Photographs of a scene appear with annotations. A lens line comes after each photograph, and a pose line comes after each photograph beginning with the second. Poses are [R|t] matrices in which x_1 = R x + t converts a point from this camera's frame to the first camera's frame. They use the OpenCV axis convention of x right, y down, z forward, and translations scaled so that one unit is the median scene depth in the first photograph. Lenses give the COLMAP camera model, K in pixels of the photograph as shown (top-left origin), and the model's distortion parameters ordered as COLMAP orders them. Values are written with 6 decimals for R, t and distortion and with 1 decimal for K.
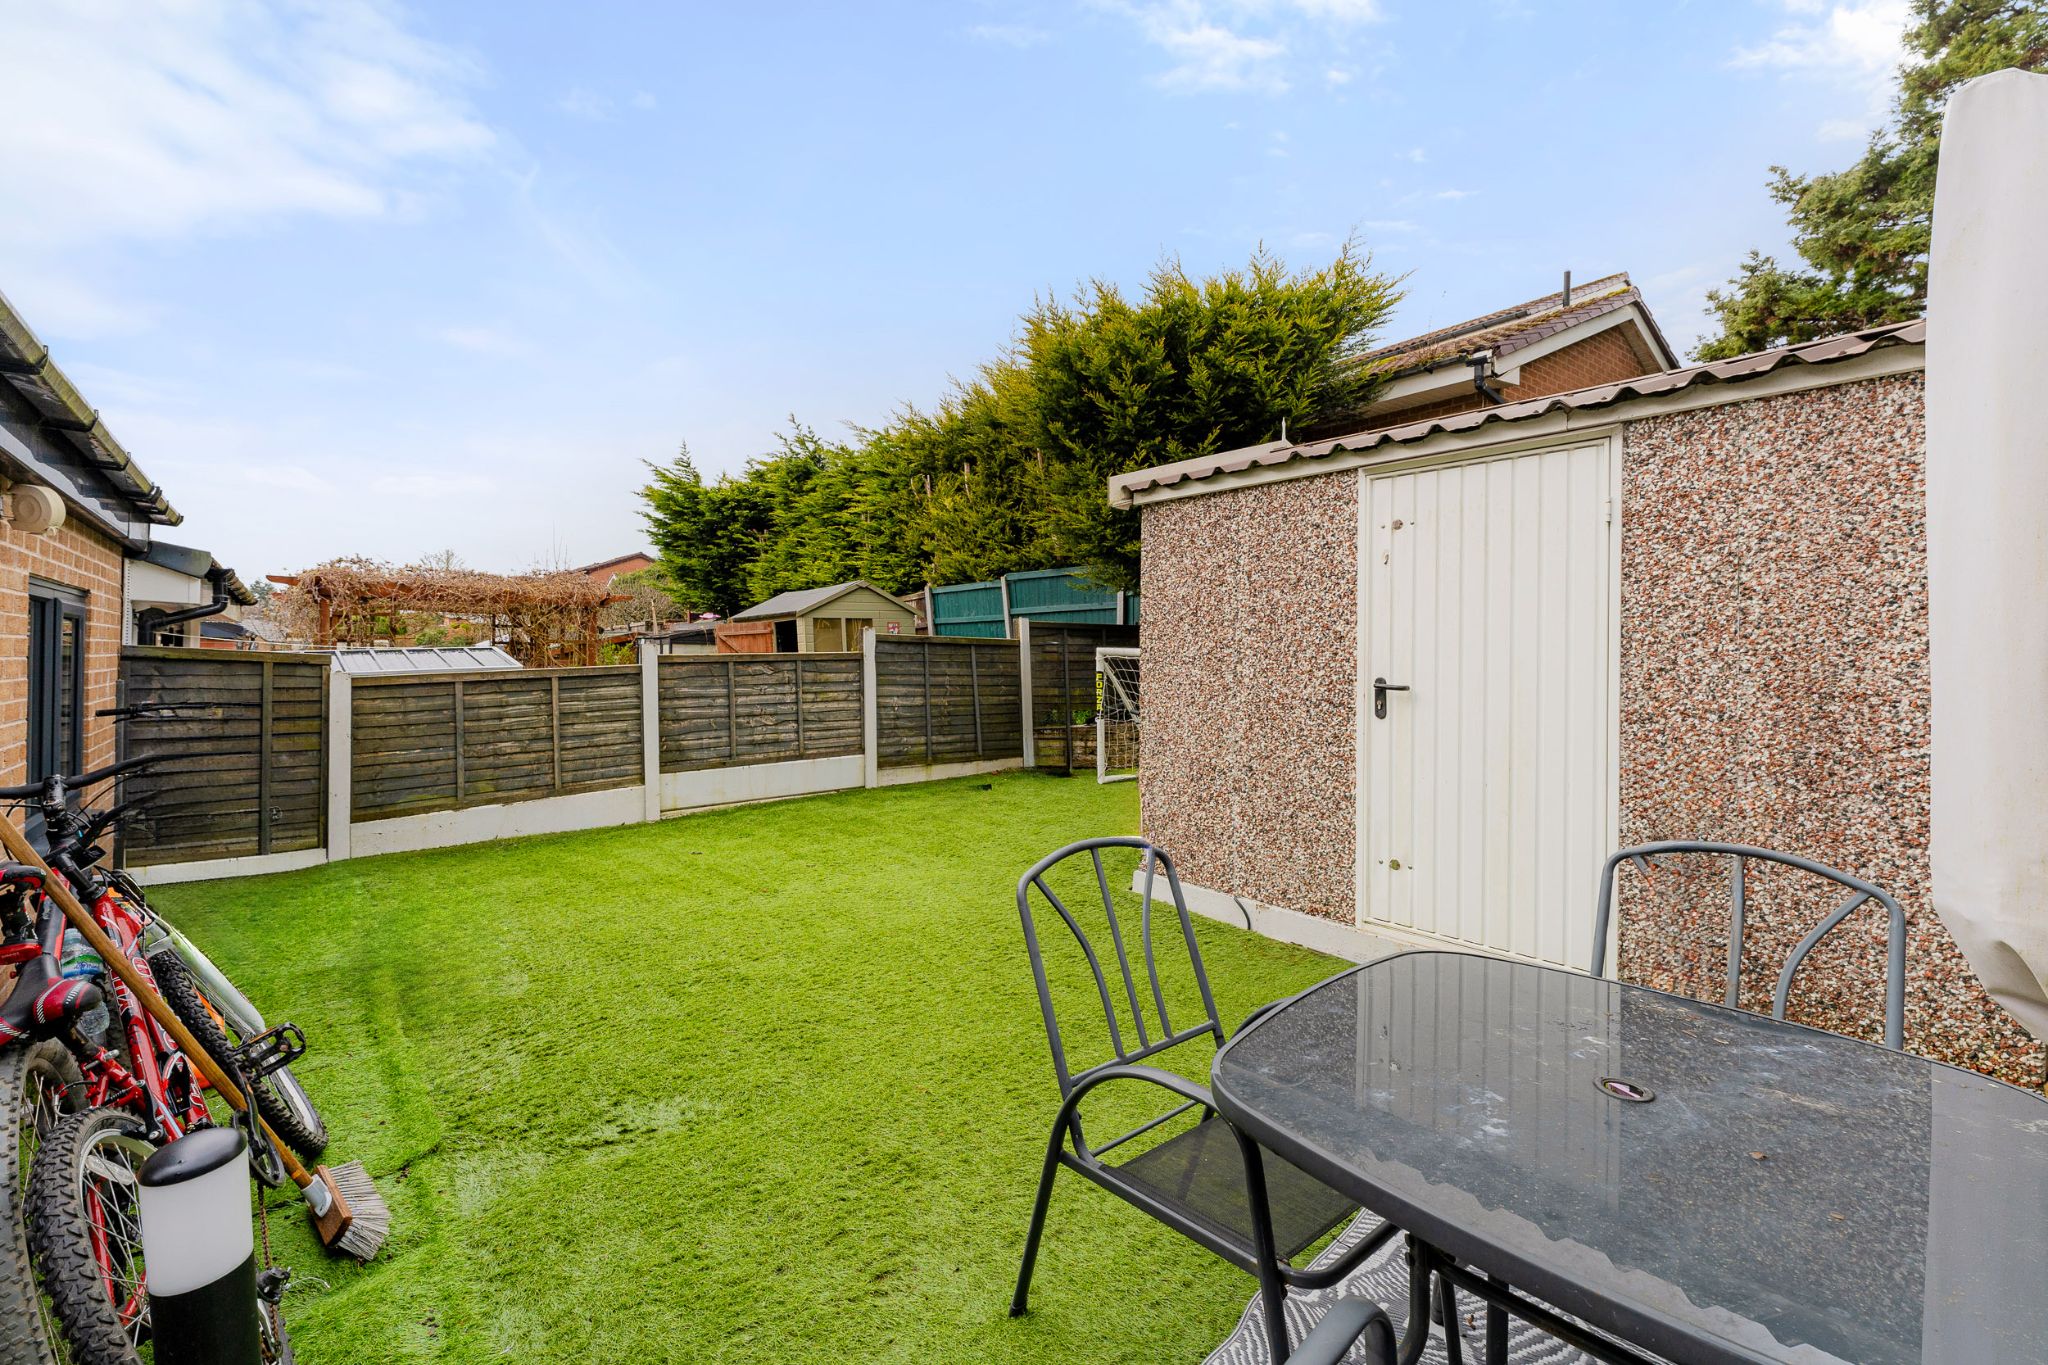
lens RADIAL K [[846.4, 0, 1026.5], [0, 846.4, 668.6], [0, 0, 1]] dist [0.002028, 0.000112]
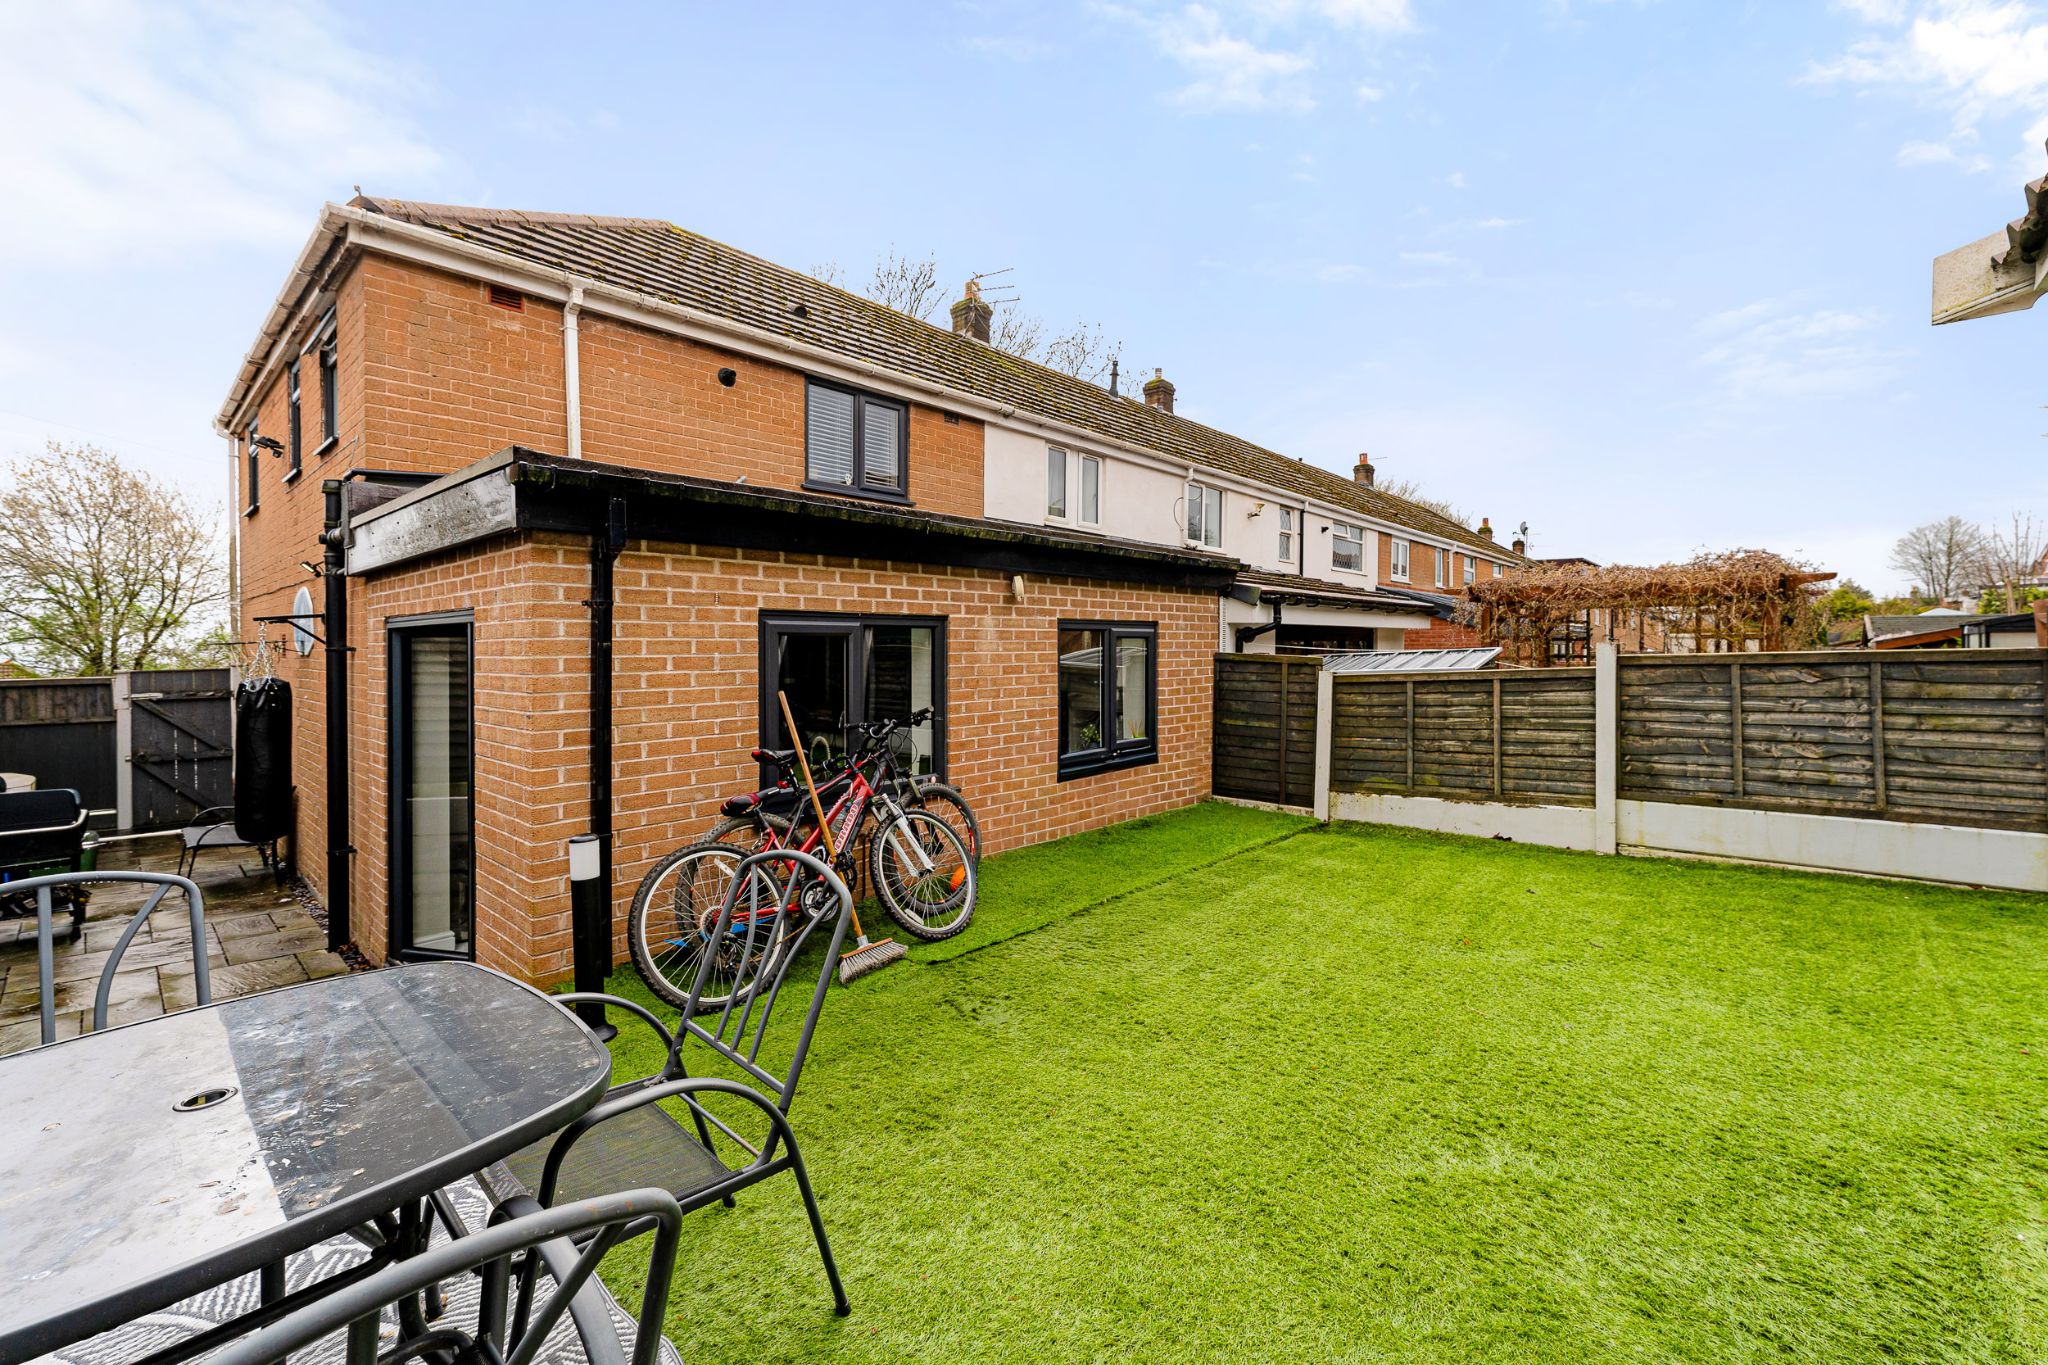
lens RADIAL K [[846.4, 0, 1026.4], [0, 846.4, 667.7], [0, 0, 1]] dist [0.002028, 0.000112]
pose [[0.121630, 0.011700, -0.992507, 0.323976], [-0.006373, 0.999919, 0.011007, -0.009719], [0.992555, 0.004986, 0.121695, 0.330205]]
